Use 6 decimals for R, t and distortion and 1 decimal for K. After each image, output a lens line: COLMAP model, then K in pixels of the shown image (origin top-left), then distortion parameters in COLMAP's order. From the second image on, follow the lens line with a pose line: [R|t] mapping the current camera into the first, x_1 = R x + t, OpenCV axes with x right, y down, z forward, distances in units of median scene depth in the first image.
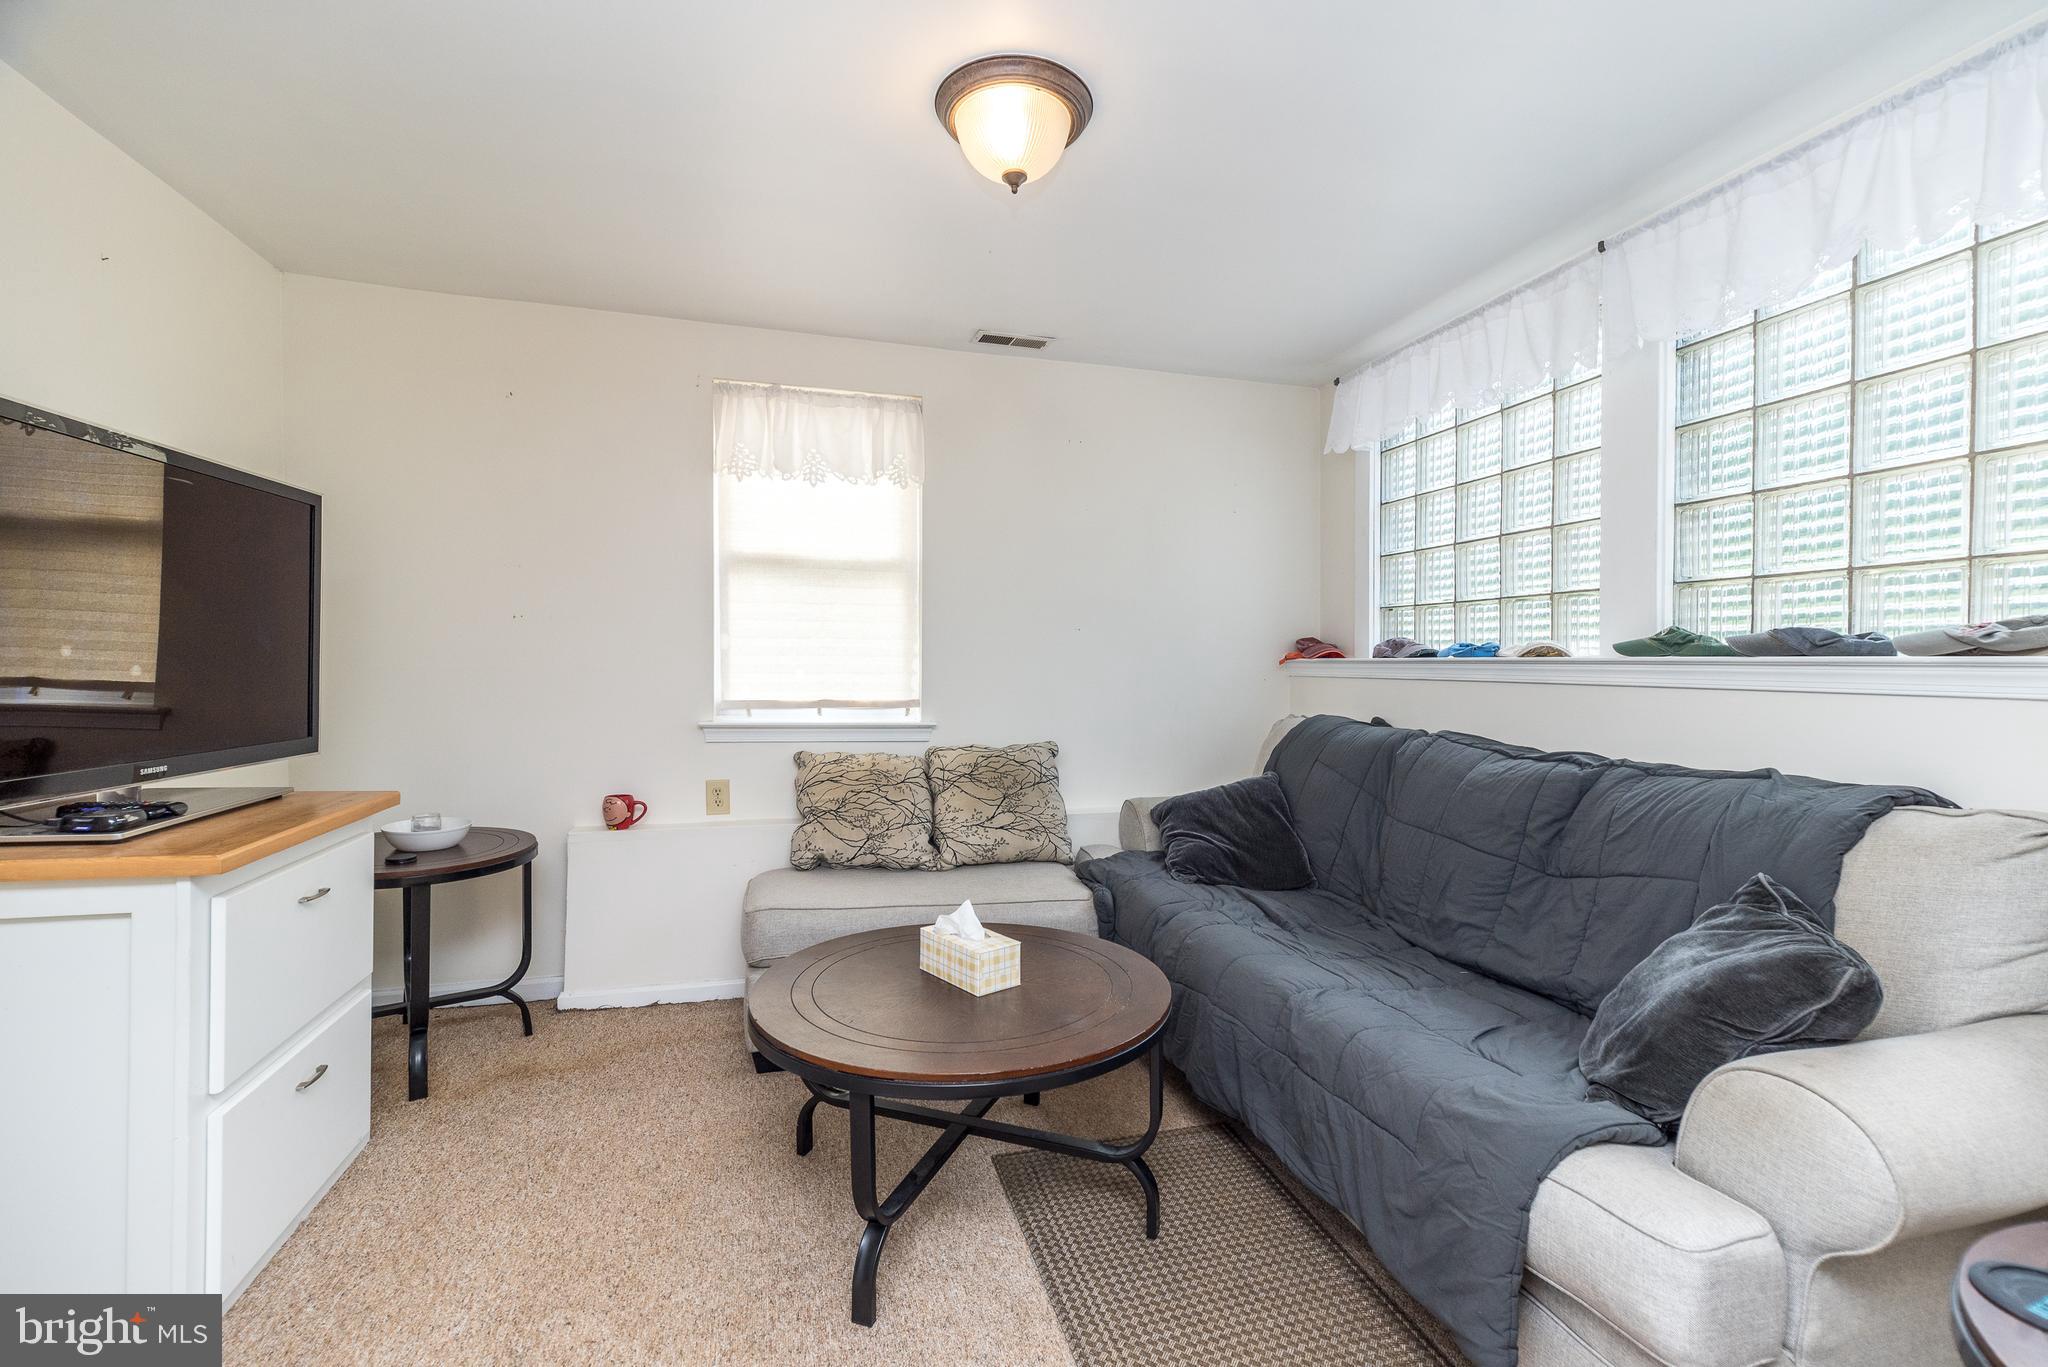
lens RADIAL K [[904.7, 0, 1027.8], [0, 904.7, 655.2], [0, 0, 1]] dist [0.007770, -0.000031]
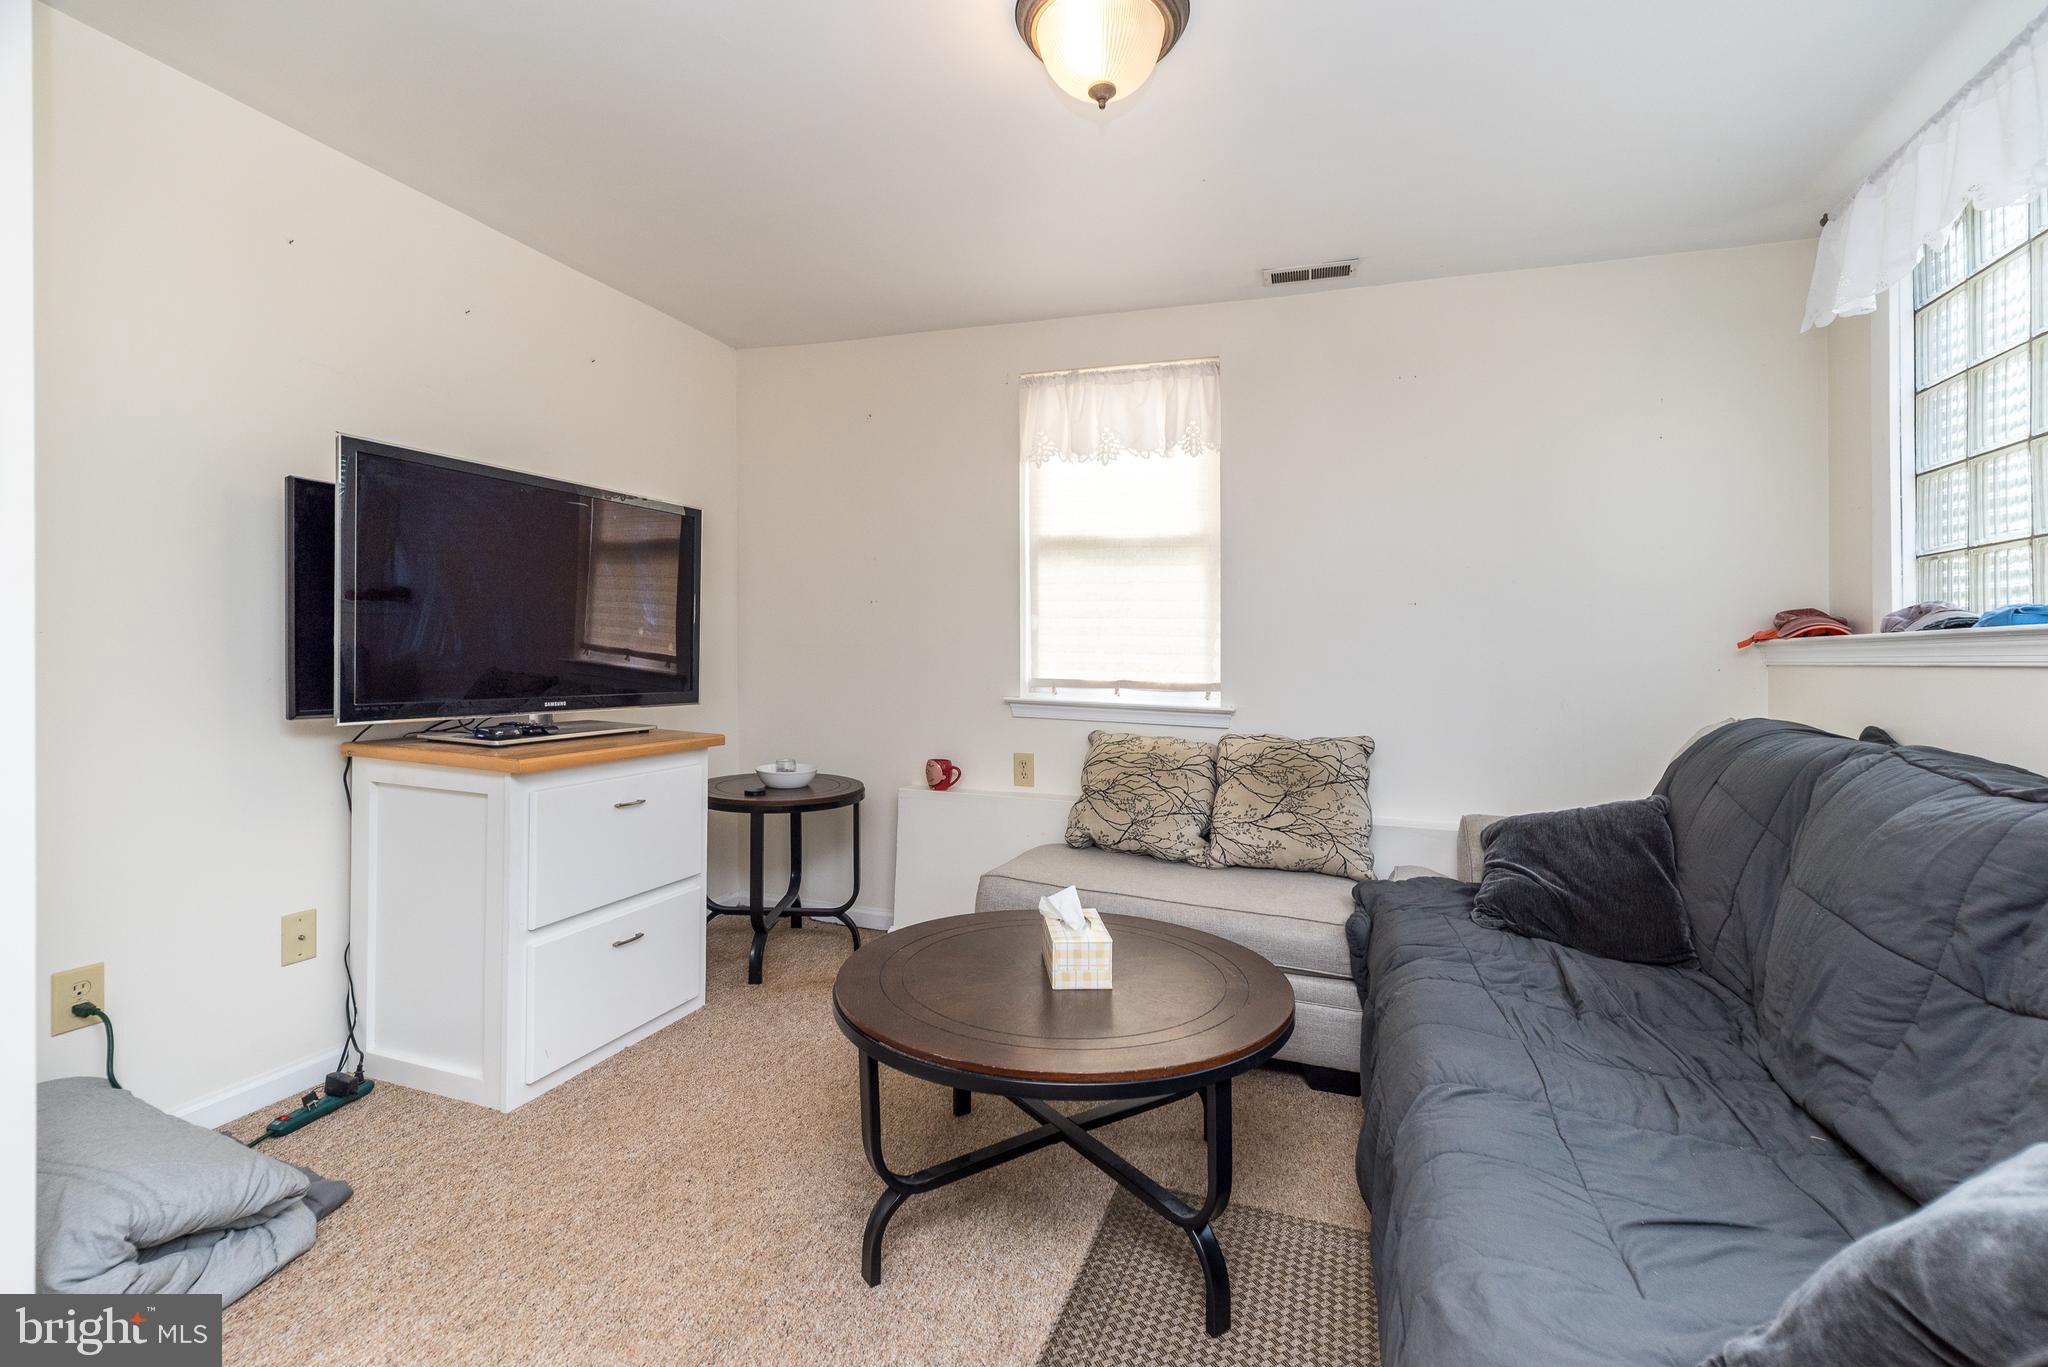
lens RADIAL K [[910.7, 0, 1024.2], [0, 910.7, 638.2], [0, 0, 1]] dist [0.008066, 0.000015]
pose [[0.819416, -0.003194, -0.573190, 0.277136], [-0.007878, 0.999827, -0.016832, 0.022927], [0.573145, 0.018308, 0.819249, 0.134874]]
